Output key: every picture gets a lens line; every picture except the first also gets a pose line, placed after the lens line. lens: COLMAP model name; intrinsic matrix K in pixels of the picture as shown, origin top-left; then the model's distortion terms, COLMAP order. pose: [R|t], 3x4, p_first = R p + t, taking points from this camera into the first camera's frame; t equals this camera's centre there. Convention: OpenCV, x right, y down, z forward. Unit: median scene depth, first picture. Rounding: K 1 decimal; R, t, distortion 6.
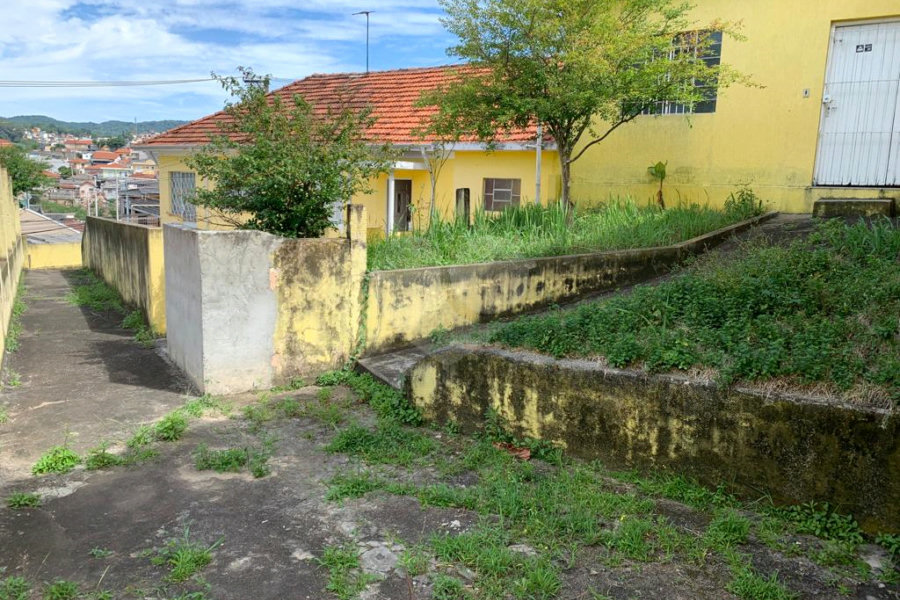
lens RADIAL K [[697.4, 0, 454.8], [0, 697.4, 295.5], [0, 0, 1]] dist [0.026415, -0.033219]
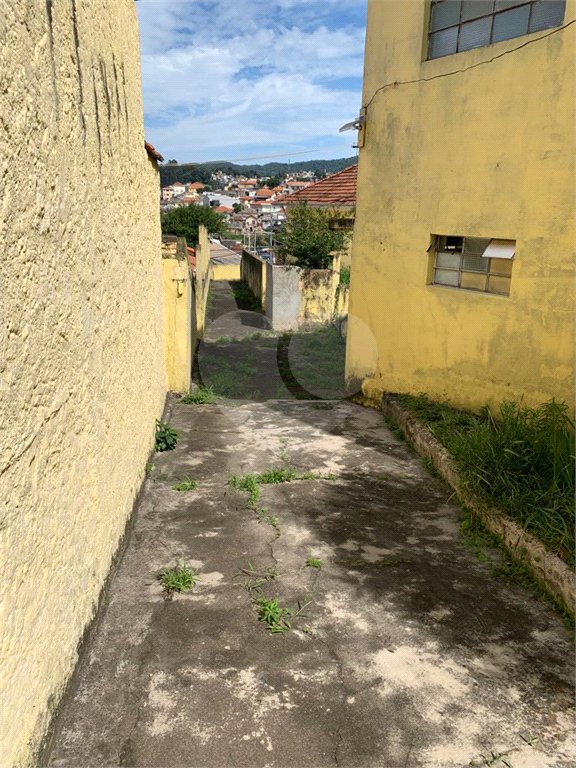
lens RADIAL K [[592.2, 0, 282.7], [0, 592.2, 389.8], [0, 0, 1]] dist [0.032717, -0.053290]
pose [[0.909913, 0.111538, -0.399522, 0.533924], [-0.059288, 0.988251, 0.140871, 0.045307], [0.410540, -0.104494, 0.905835, -0.916728]]
